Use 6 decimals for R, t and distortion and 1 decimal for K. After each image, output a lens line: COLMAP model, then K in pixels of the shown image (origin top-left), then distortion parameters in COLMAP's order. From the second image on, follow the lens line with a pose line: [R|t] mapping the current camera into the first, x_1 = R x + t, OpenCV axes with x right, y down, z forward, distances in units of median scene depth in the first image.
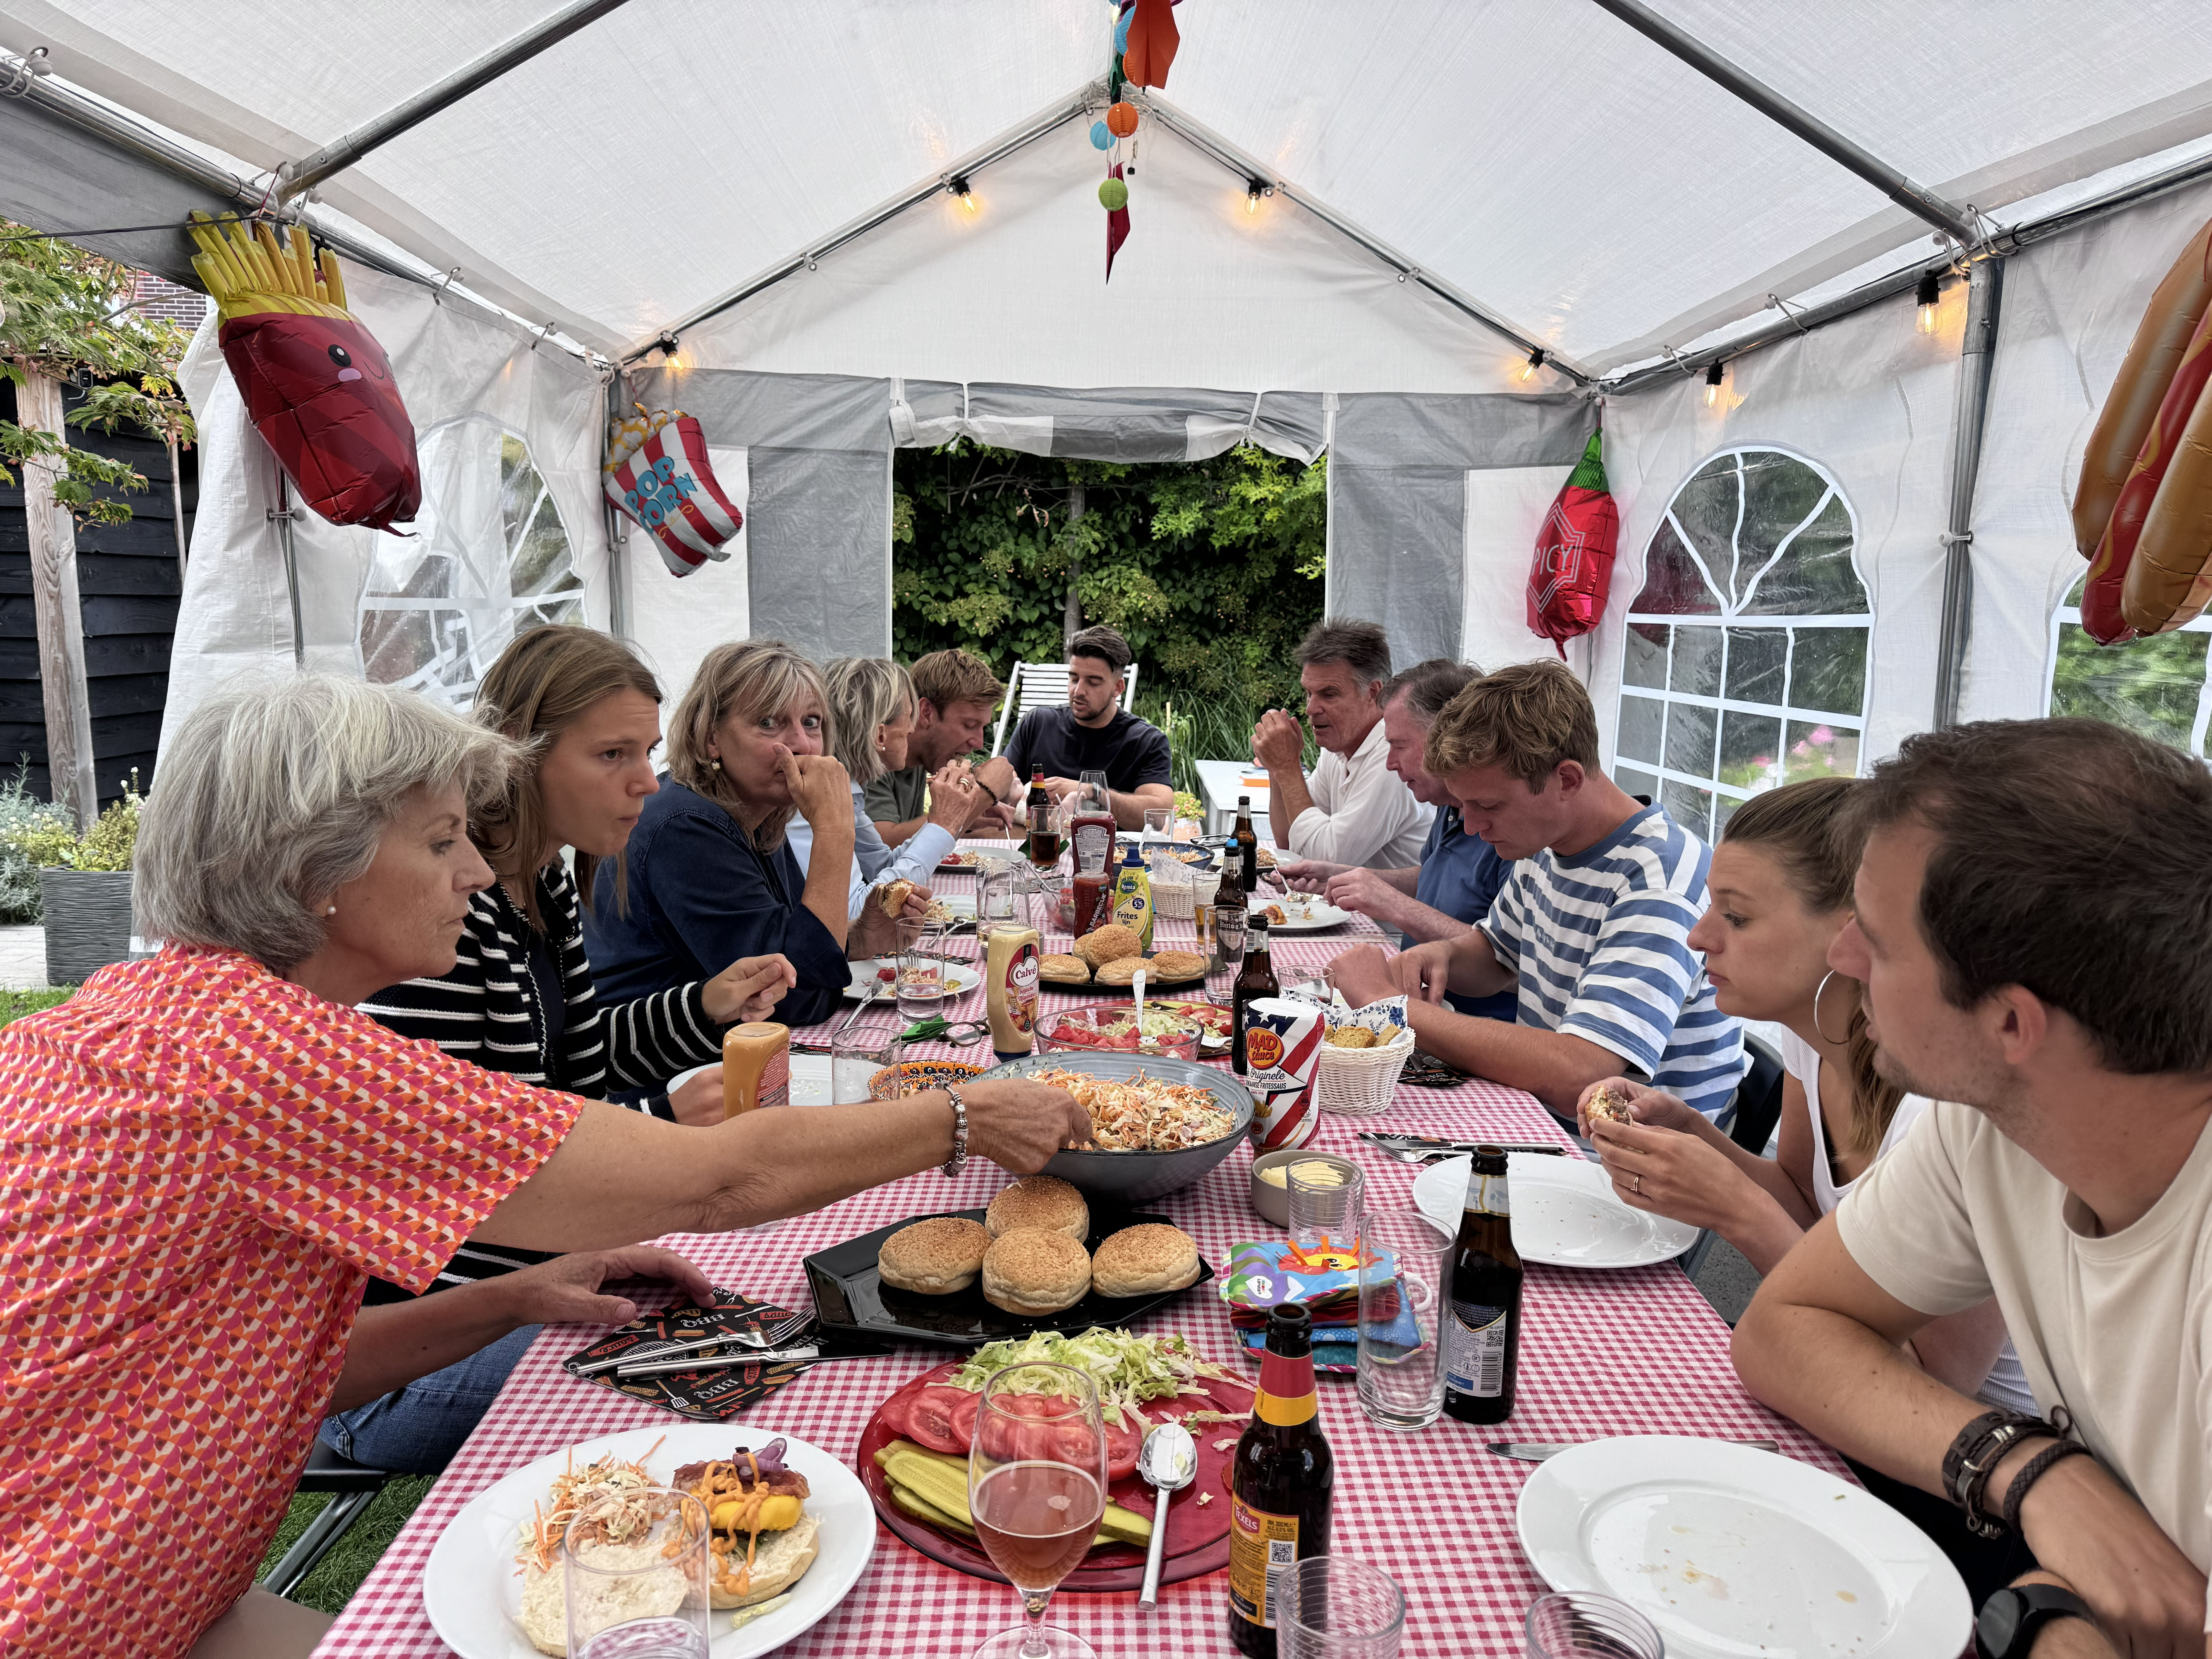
lens RADIAL K [[1564.1, 0, 1106.0], [0, 1564.1, 829.5], [0, 0, 1]] dist [0.132340, -0.188771]
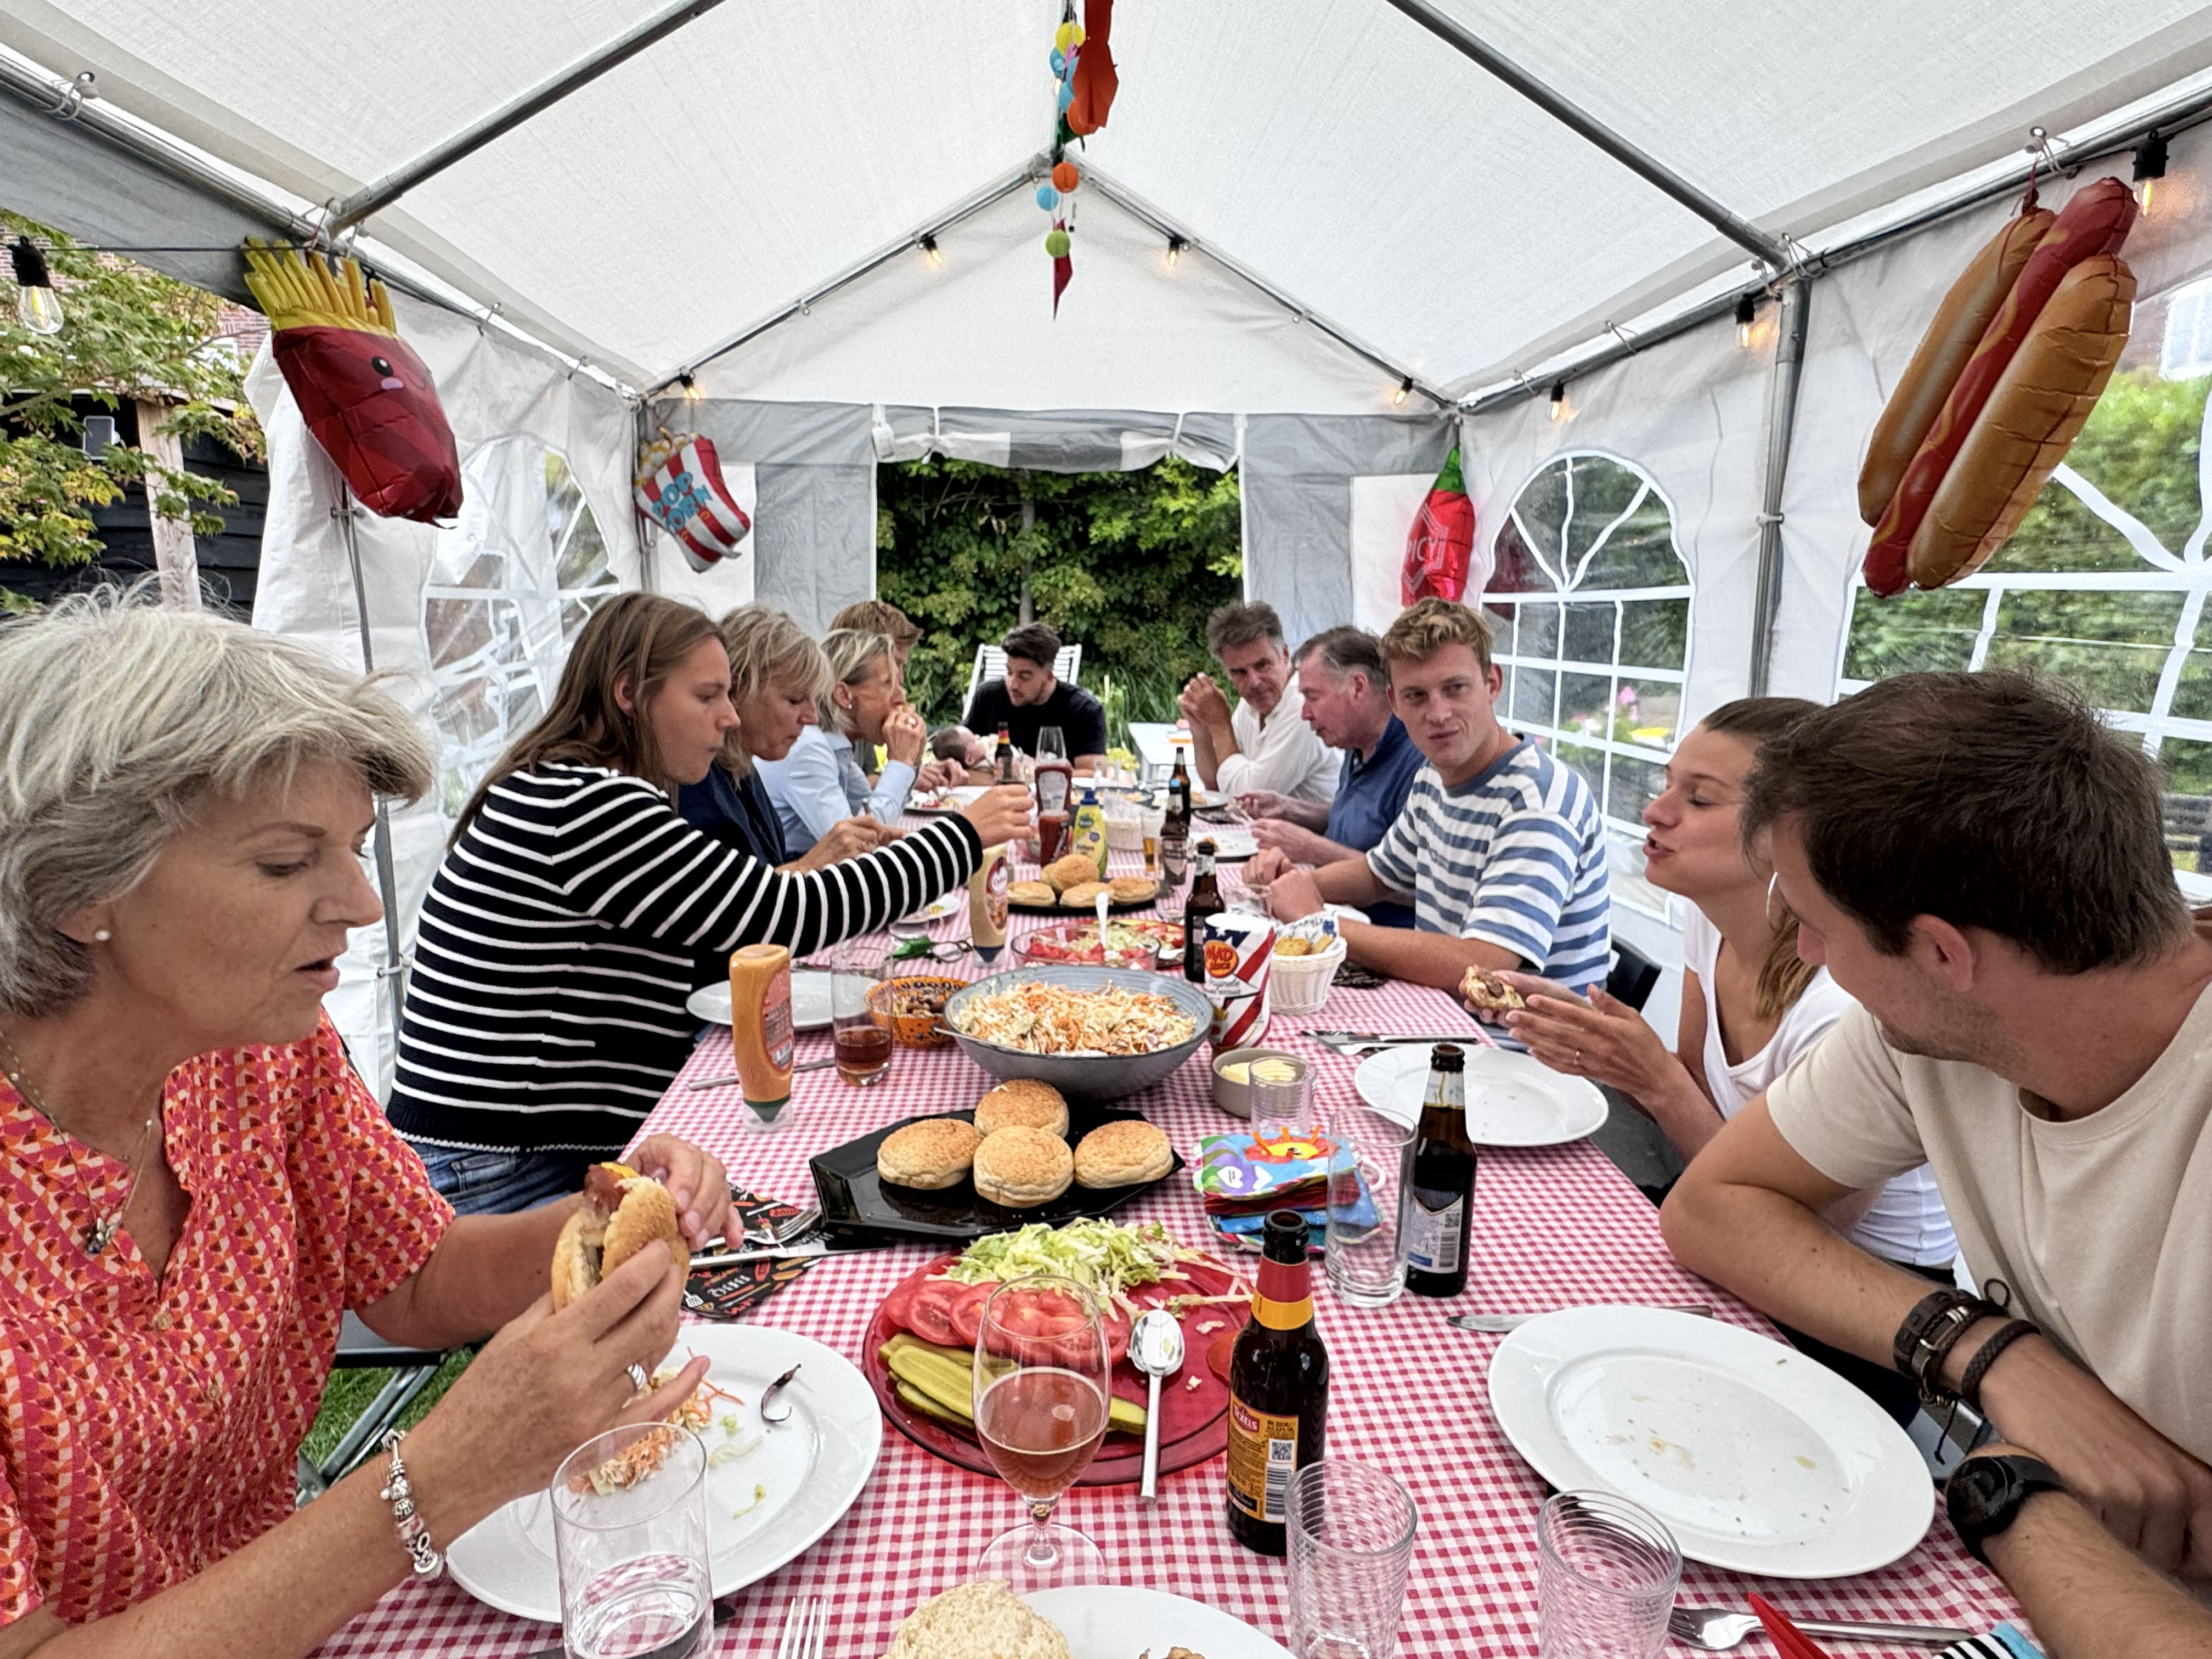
lens RADIAL K [[1249.8, 0, 1097.6], [0, 1249.8, 820.5], [0, 0, 1]] dist [0.017028, 0.000201]
pose [[0.999226, -0.018334, 0.034793, -0.009843], [0.017334, 0.999434, 0.028818, 0.008763], [-0.035302, -0.028192, 0.998979, 0.074463]]
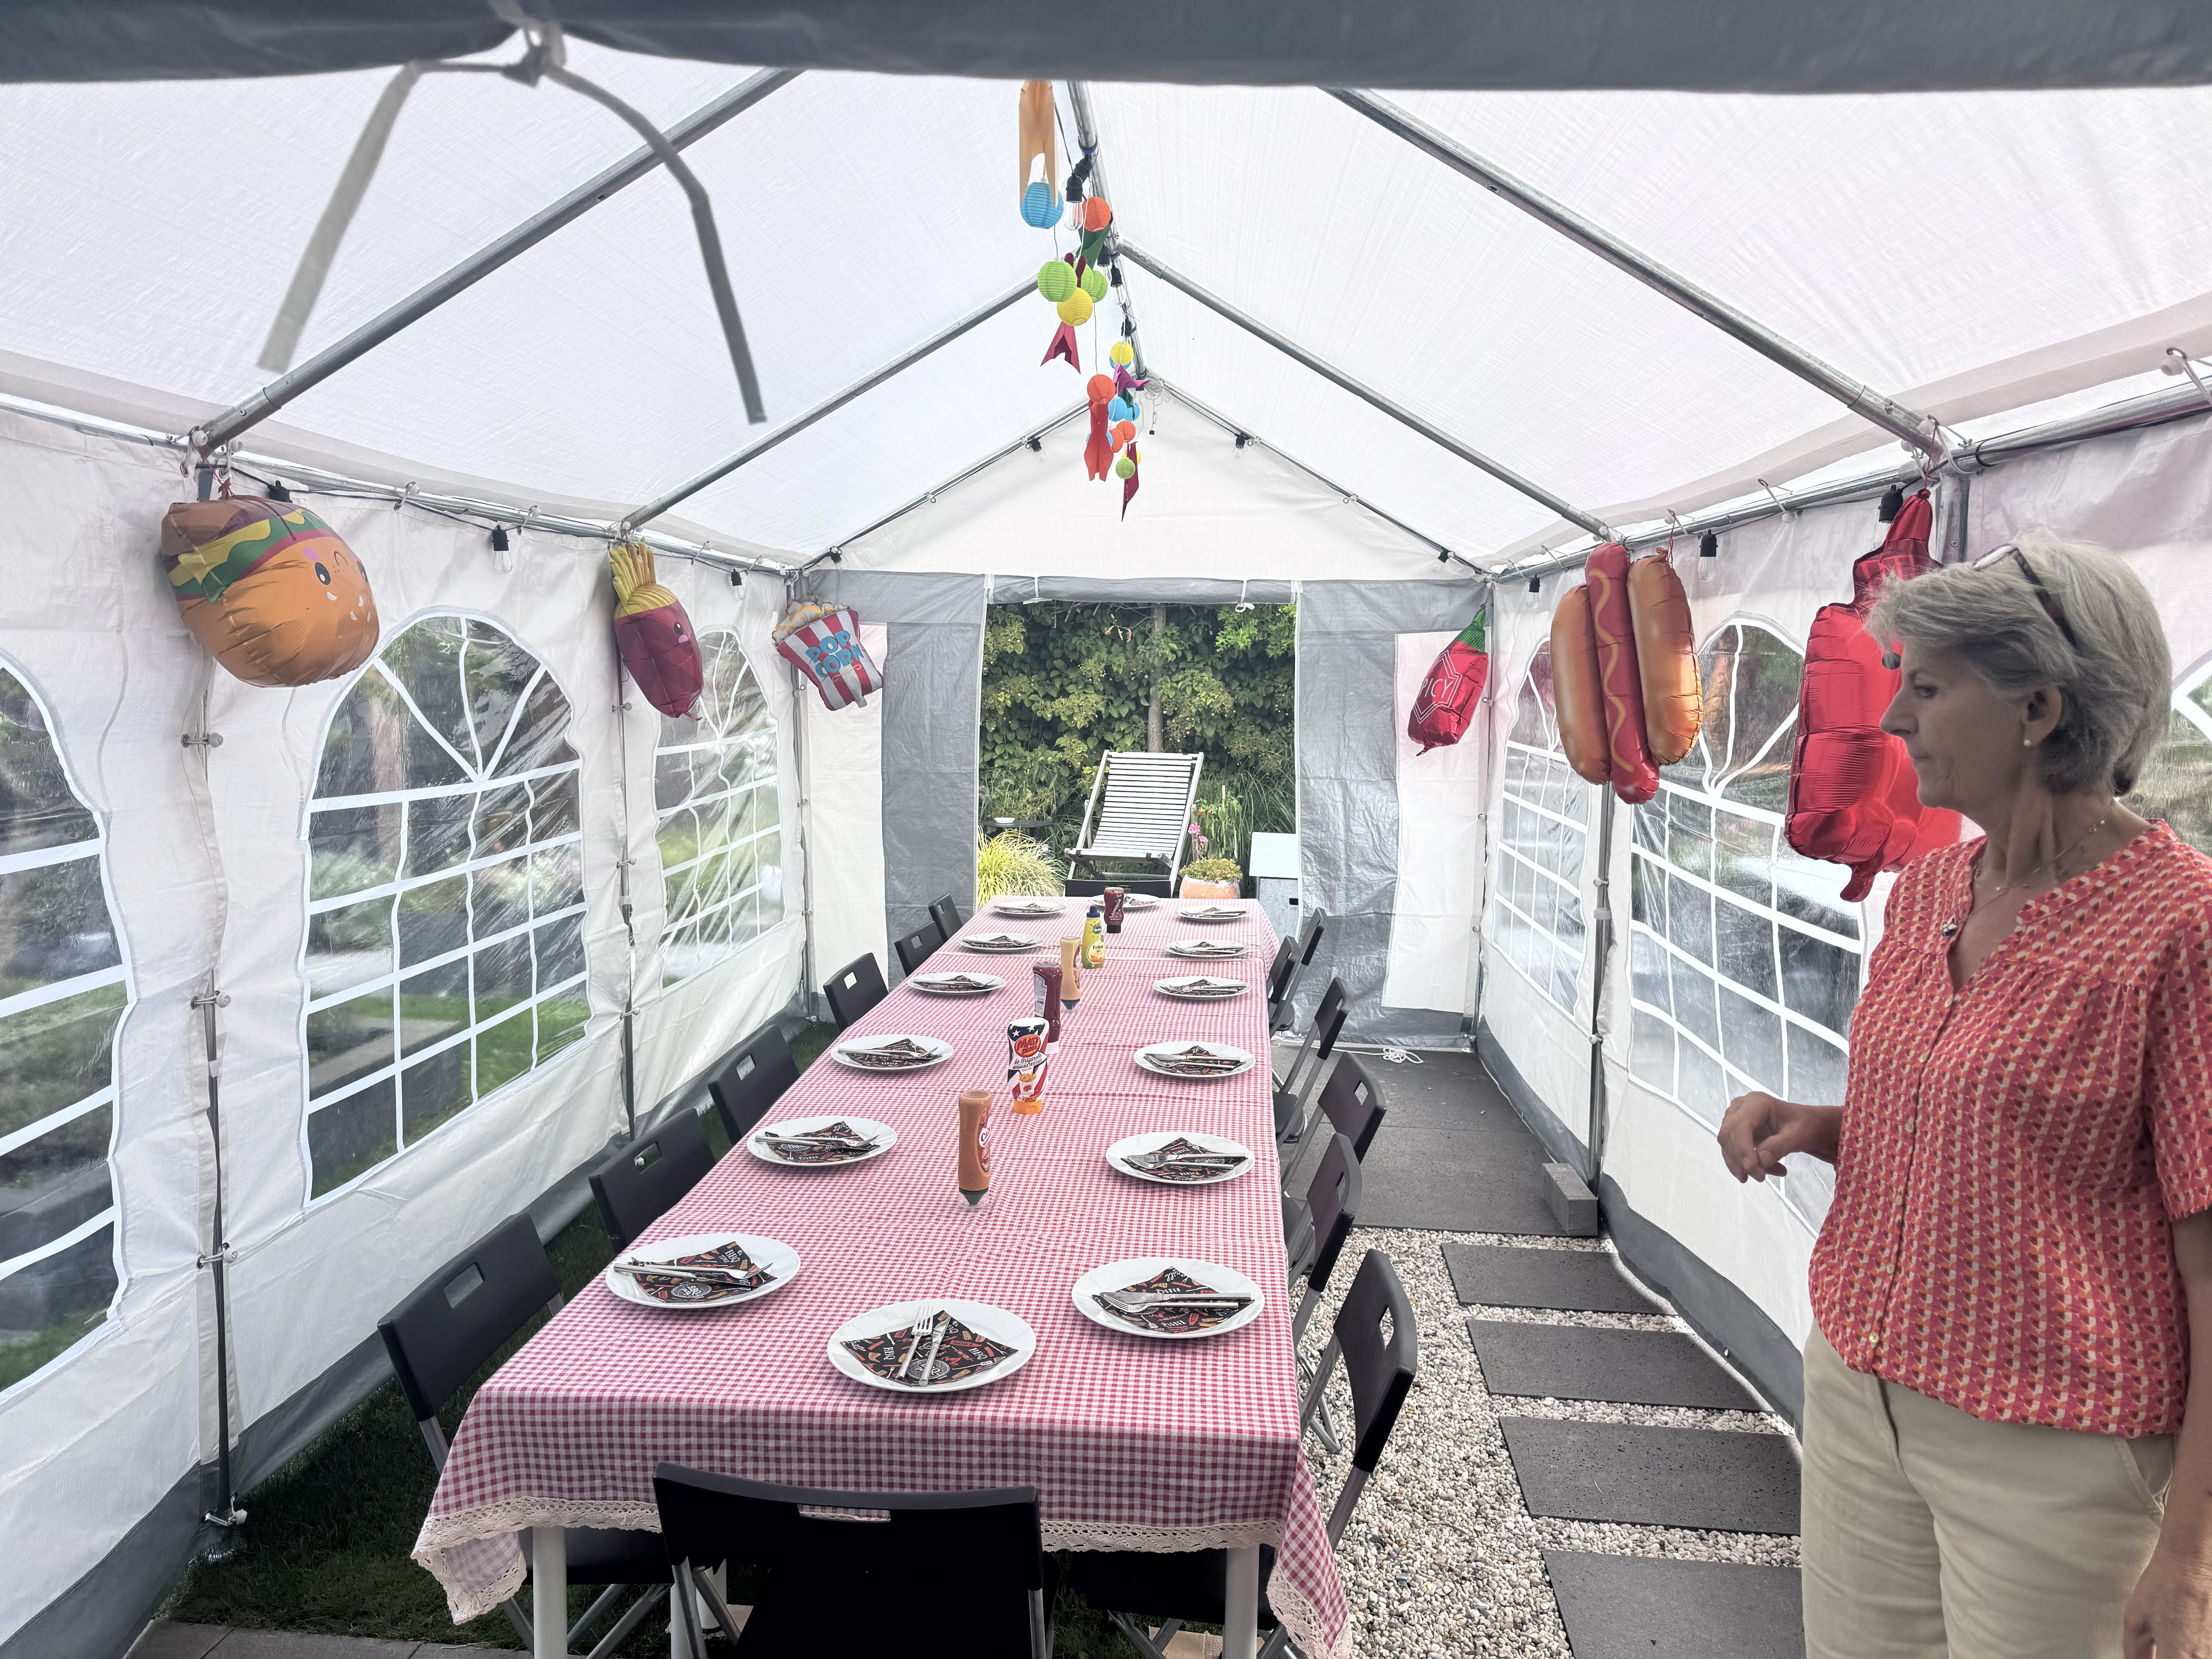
lens RADIAL K [[1580.7, 0, 1107.0], [0, 1580.7, 886.7], [0, 0, 1]] dist [0.007990, 0.000315]
pose [[0.995254, 0.010326, -0.096766, 0.220123], [-0.010023, 0.999943, 0.003621, -0.015662], [0.096798, -0.002634, 0.995301, -0.789338]]
